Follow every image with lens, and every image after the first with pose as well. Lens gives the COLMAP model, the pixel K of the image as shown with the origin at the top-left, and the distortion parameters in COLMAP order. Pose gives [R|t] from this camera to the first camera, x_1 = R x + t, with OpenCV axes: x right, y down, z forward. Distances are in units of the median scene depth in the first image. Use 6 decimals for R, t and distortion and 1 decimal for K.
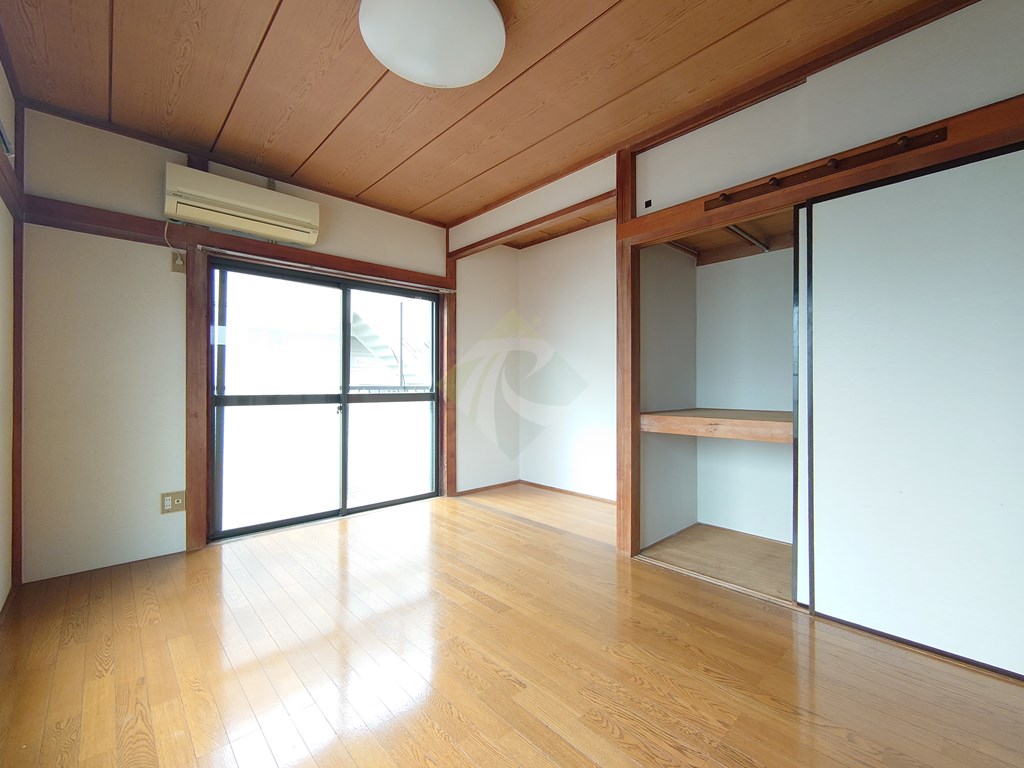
lens RADIAL K [[442.3, 0, 514.5], [0, 442.3, 385.6], [0, 0, 1]] dist [-0.001310, -0.001581]
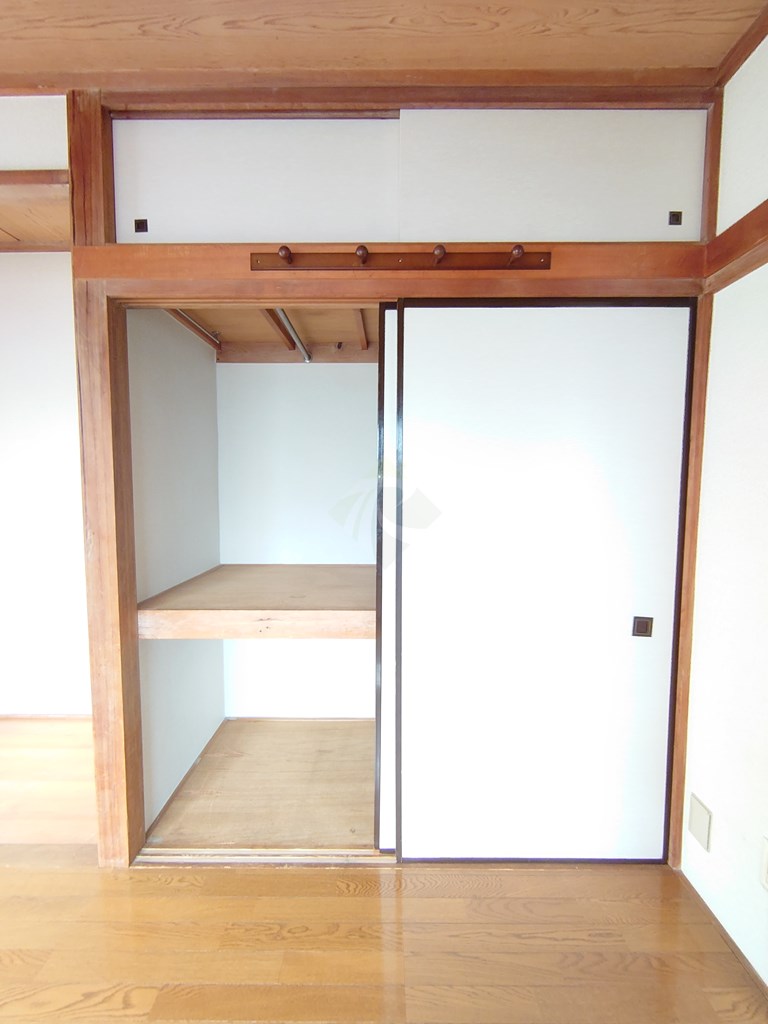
lens RADIAL K [[442.3, 0, 387.9], [0, 442.3, 513.2], [0, 0, 1]] dist [-0.001310, -0.001581]
pose [[0.683292, -0.046996, 0.728632, 0.100076], [-0.004767, 0.997618, 0.068816, -0.101167], [-0.730130, -0.050495, 0.681440, 0.395815]]
